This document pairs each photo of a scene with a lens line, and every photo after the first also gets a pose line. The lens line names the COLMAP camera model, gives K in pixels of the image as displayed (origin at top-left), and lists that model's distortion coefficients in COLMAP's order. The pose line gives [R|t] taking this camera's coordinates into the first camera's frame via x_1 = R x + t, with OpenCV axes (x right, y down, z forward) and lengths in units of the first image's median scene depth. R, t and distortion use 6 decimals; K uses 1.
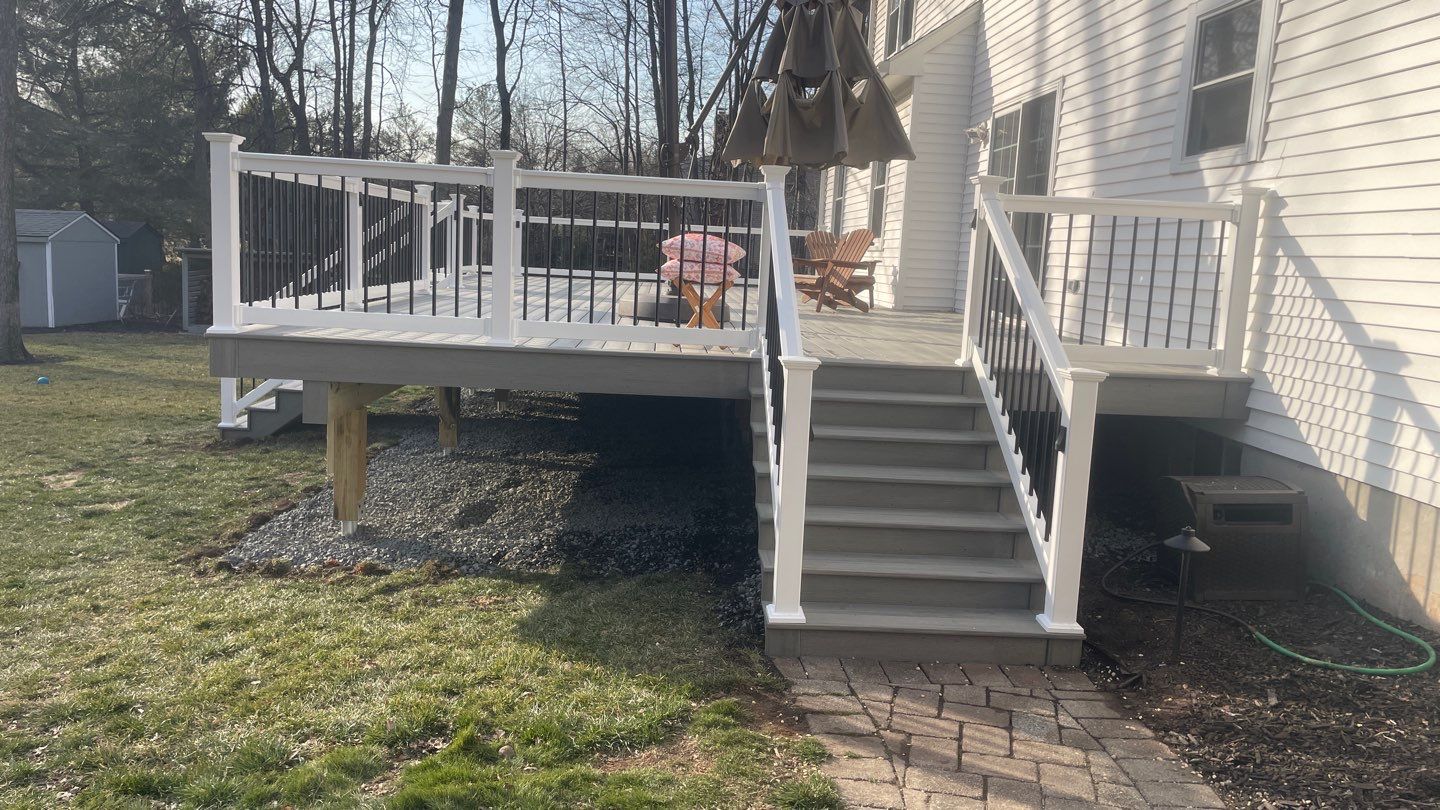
lens RADIAL K [[1102.1, 0, 713.4], [0, 1102.1, 394.3], [0, 0, 1]] dist [0.092503, -0.133342]
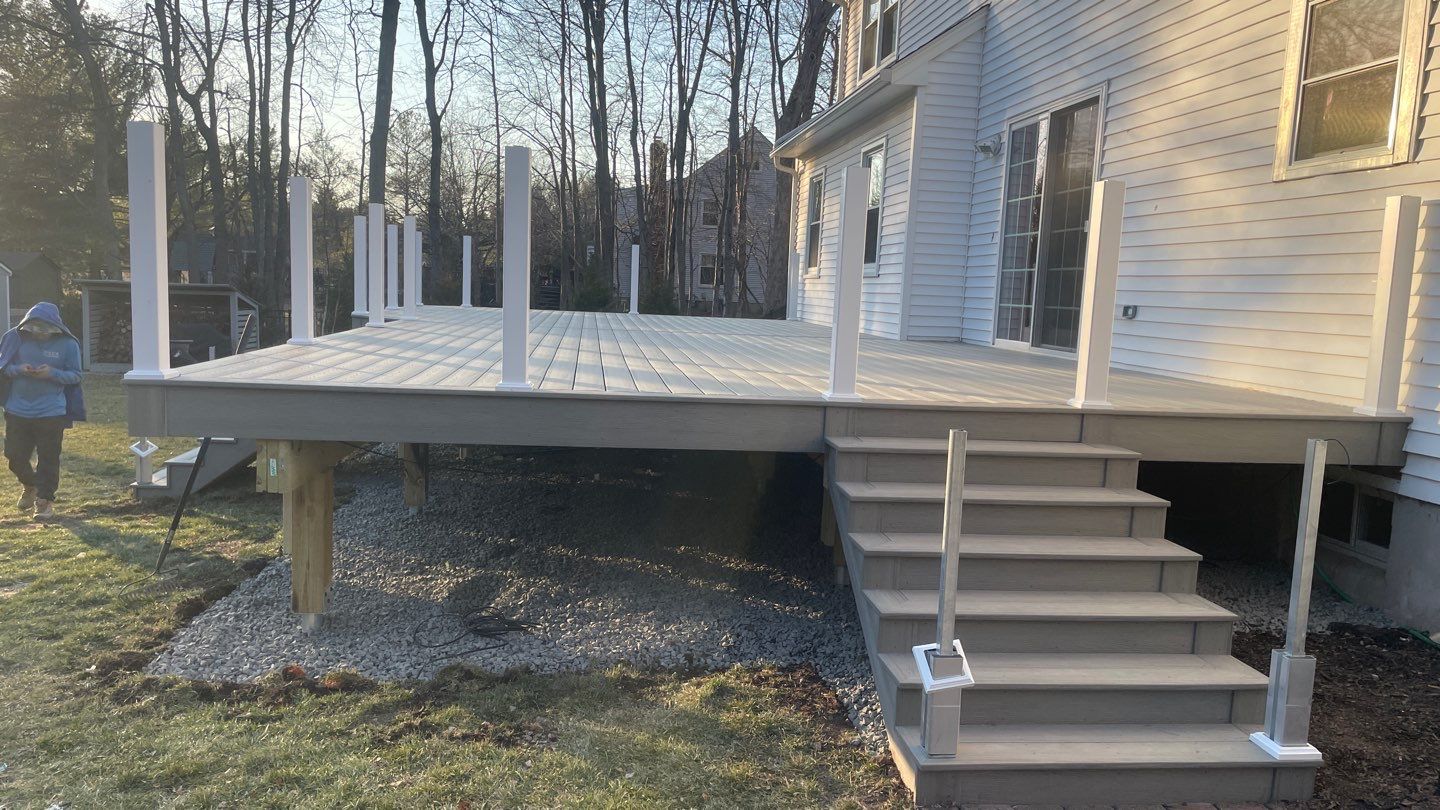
lens RADIAL K [[1095.5, 0, 729.9], [0, 1095.5, 412.2], [0, 0, 1]] dist [0.105669, -0.140035]
pose [[0.996493, -0.014225, 0.082460, -0.080332], [0.015192, 0.999823, -0.011114, -0.013475], [-0.082287, 0.012328, 0.996532, 0.158085]]
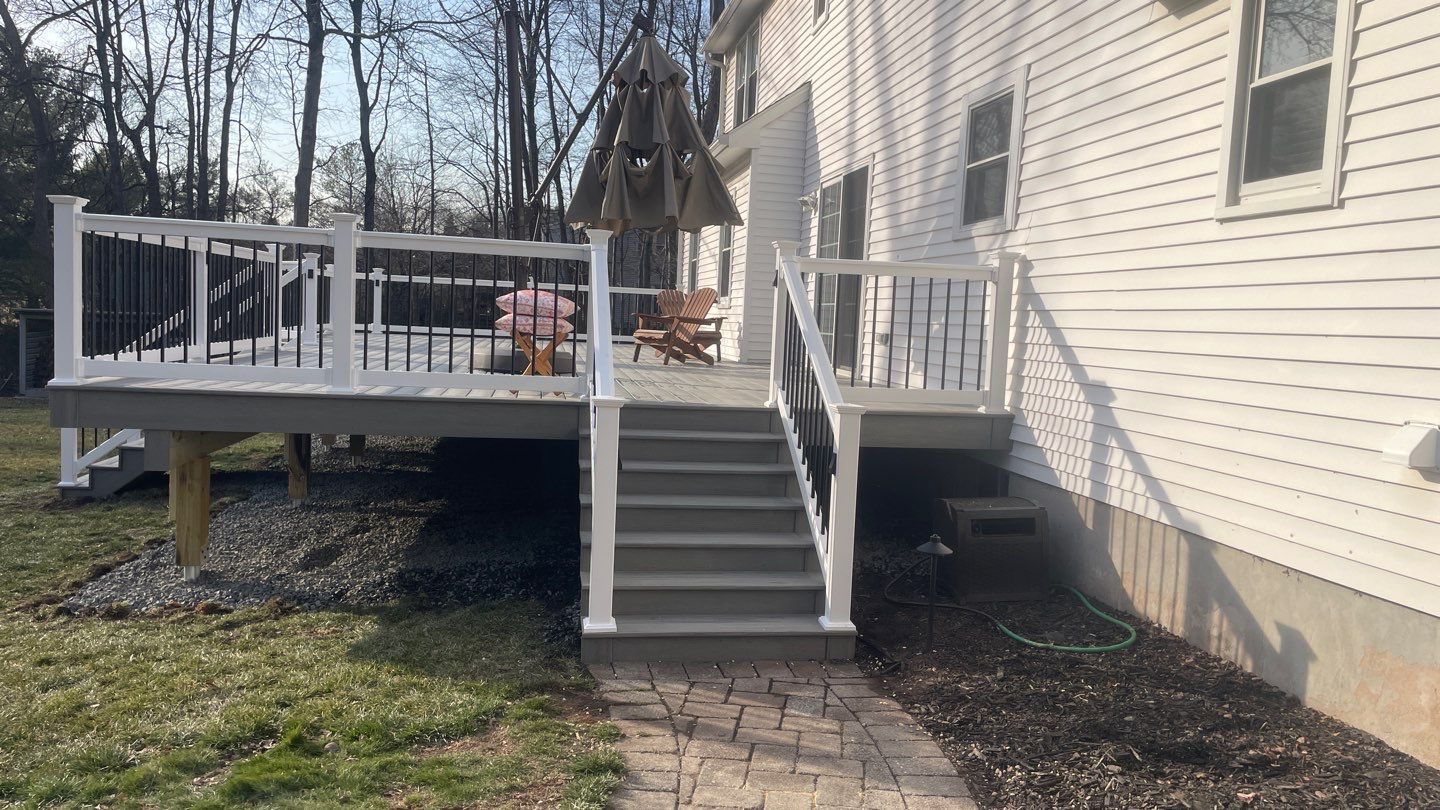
lens RADIAL K [[1101.0, 0, 737.8], [0, 1101.0, 402.9], [0, 0, 1]] dist [0.083643, -0.114450]
pose [[0.991548, -0.012855, 0.129098, 0.037256], [0.018759, 0.998828, -0.044618, 0.015287], [-0.128373, 0.046662, 0.990628, -0.085357]]
